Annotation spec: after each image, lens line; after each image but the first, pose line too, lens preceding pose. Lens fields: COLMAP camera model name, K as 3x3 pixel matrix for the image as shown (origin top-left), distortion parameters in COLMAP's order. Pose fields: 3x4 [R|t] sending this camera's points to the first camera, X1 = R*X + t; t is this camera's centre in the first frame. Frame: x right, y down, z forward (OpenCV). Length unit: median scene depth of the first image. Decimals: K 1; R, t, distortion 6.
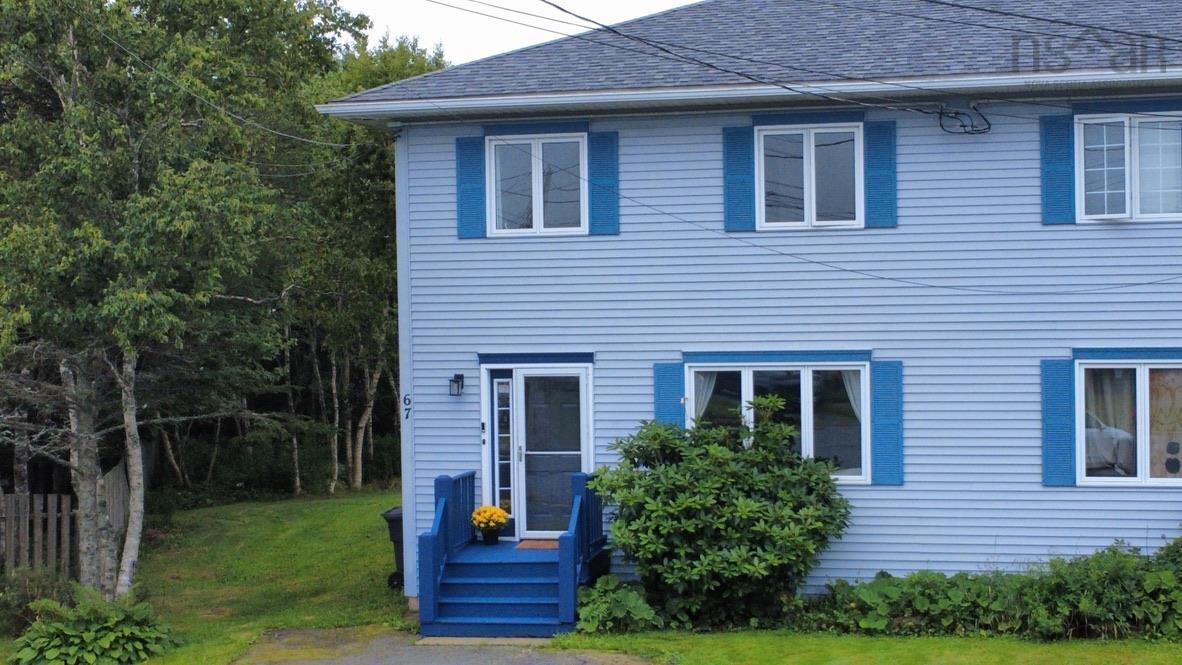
lens RADIAL K [[1766.3, 0, 590.8], [0, 1766.3, 326.7], [0, 0, 1]] dist [0.001440, 0.000000]
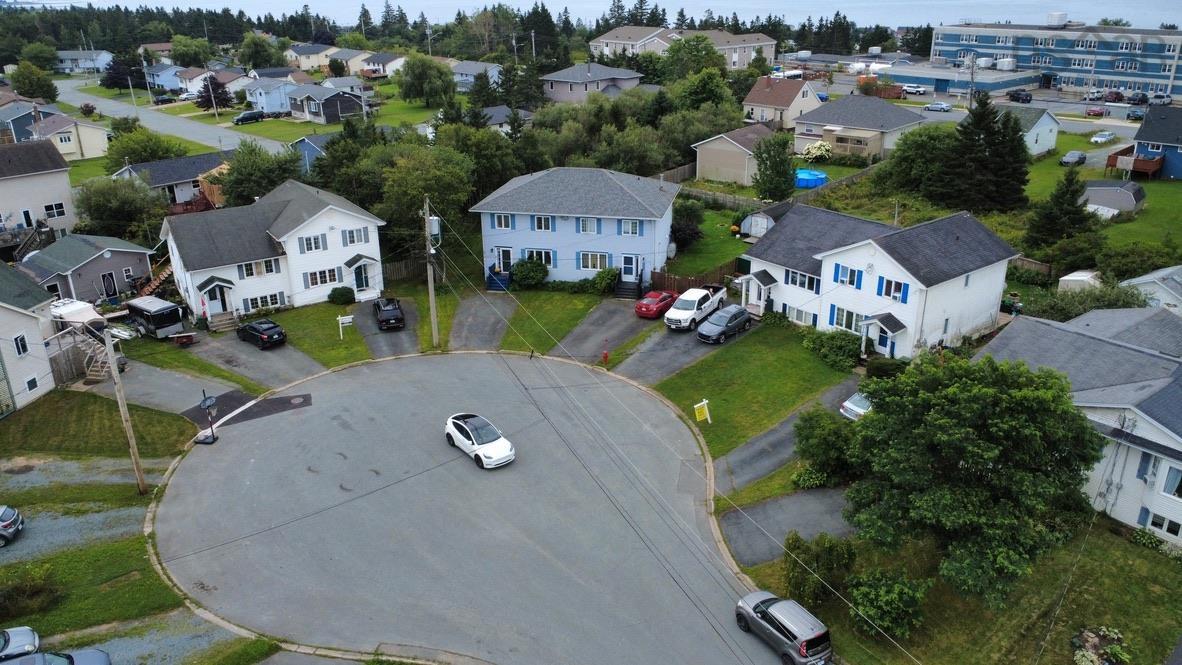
lens RADIAL K [[886.4, 0, 592.0], [0, 886.4, 331.3], [0, 0, 1]] dist [0.003180, -0.008354]
pose [[0.999993, 0.003411, -0.001219, 0.313240], [-0.002715, 0.928655, 0.370935, -0.946335], [0.002398, -0.370929, 0.928658, -2.255673]]
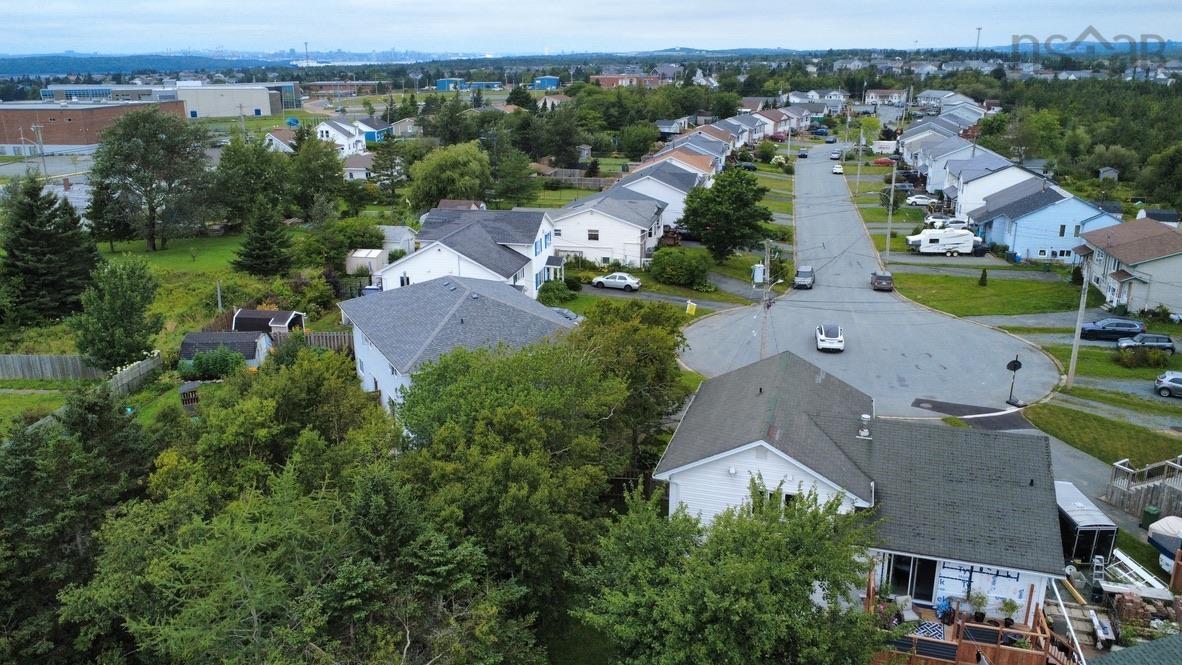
lens RADIAL K [[886.4, 0, 593.4], [0, 886.4, 333.0], [0, 0, 1]] dist [0.003180, -0.008354]
pose [[-0.644074, -0.223335, 0.731635, -1.833100], [0.016956, 0.952029, 0.305538, -0.861968], [-0.764775, 0.209195, -0.609390, 2.461522]]
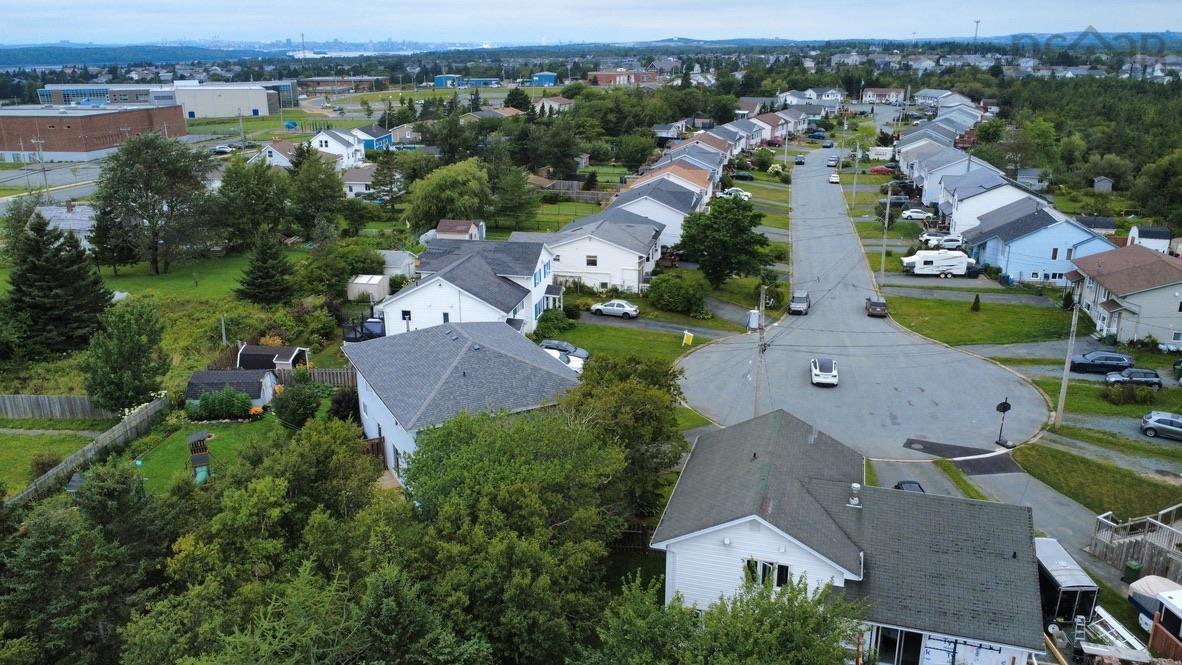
lens RADIAL K [[886.4, 0, 593.5], [0, 886.4, 333.0], [0, 0, 1]] dist [0.003180, -0.008354]
pose [[-0.646159, -0.230676, 0.727508, -1.835766], [0.016680, 0.948733, 0.315637, -1.036016], [-0.763021, 0.216086, -0.609184, 2.464304]]
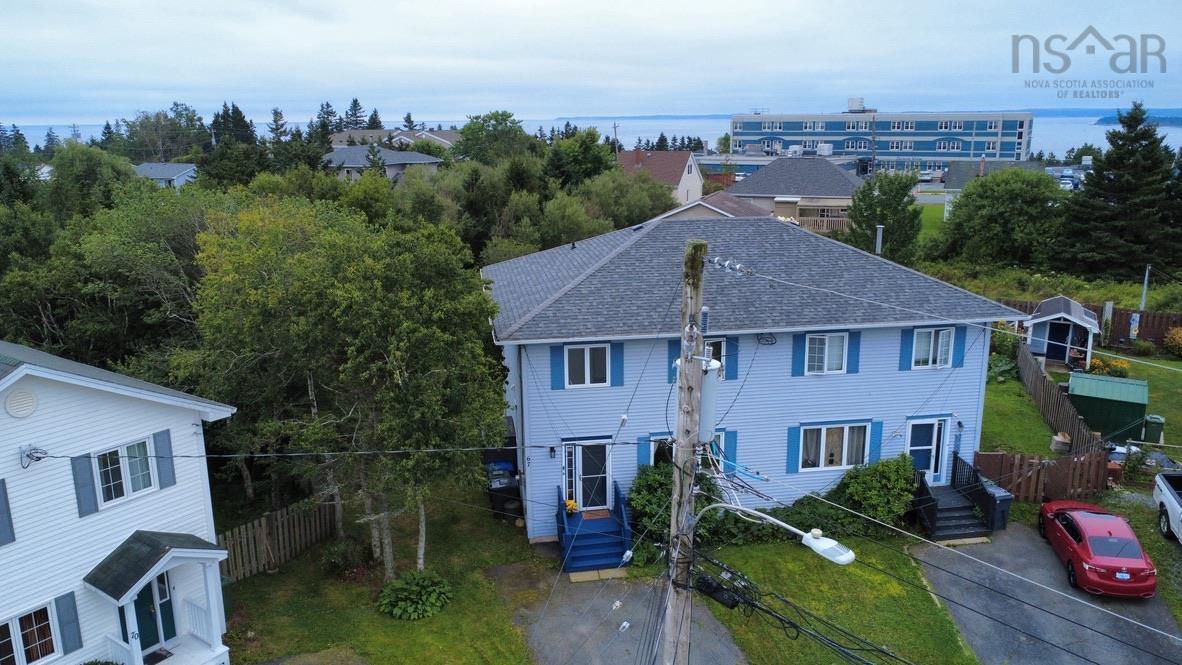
lens RADIAL K [[886.4, 0, 592.1], [0, 886.4, 332.4], [0, 0, 1]] dist [0.003180, -0.008354]
pose [[0.928690, -0.081306, 0.361835, -0.447226], [-0.002279, 0.974402, 0.224803, -0.390150], [-0.370850, -0.209597, 0.904732, -0.024739]]
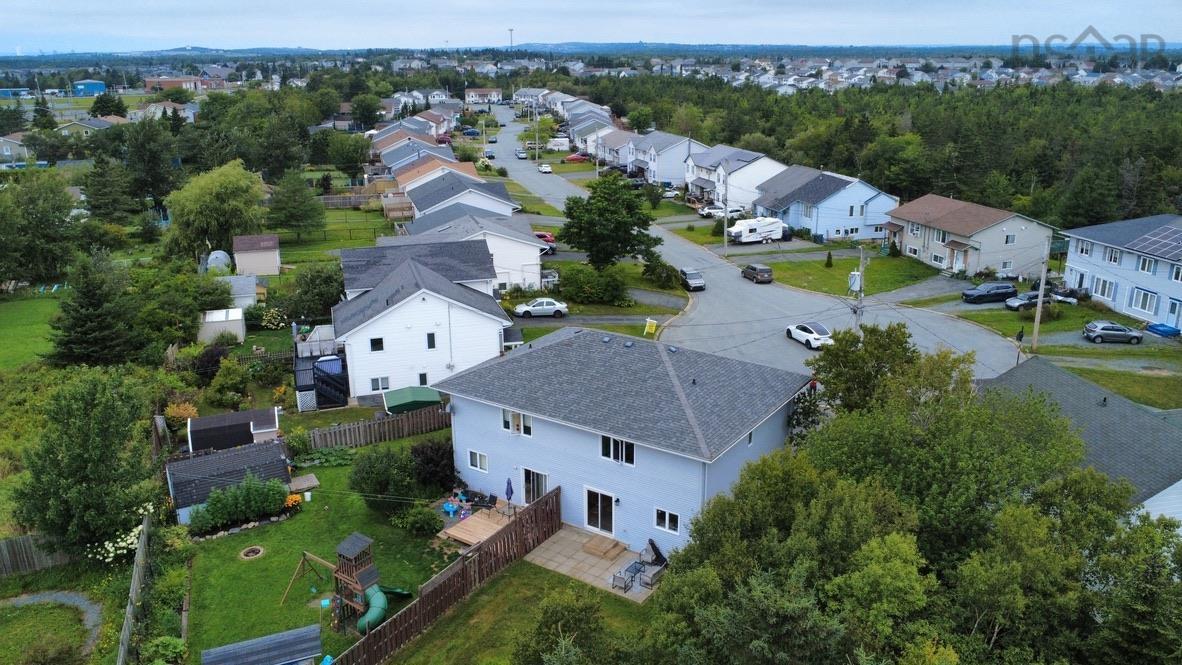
lens RADIAL K [[886.4, 0, 590.5], [0, 886.4, 329.6], [0, 0, 1]] dist [0.003180, -0.008354]
pose [[-0.933297, -0.099754, 0.344974, -0.361694], [0.013019, 0.950613, 0.310104, -0.892965], [-0.358871, 0.293910, -0.885905, 3.044355]]
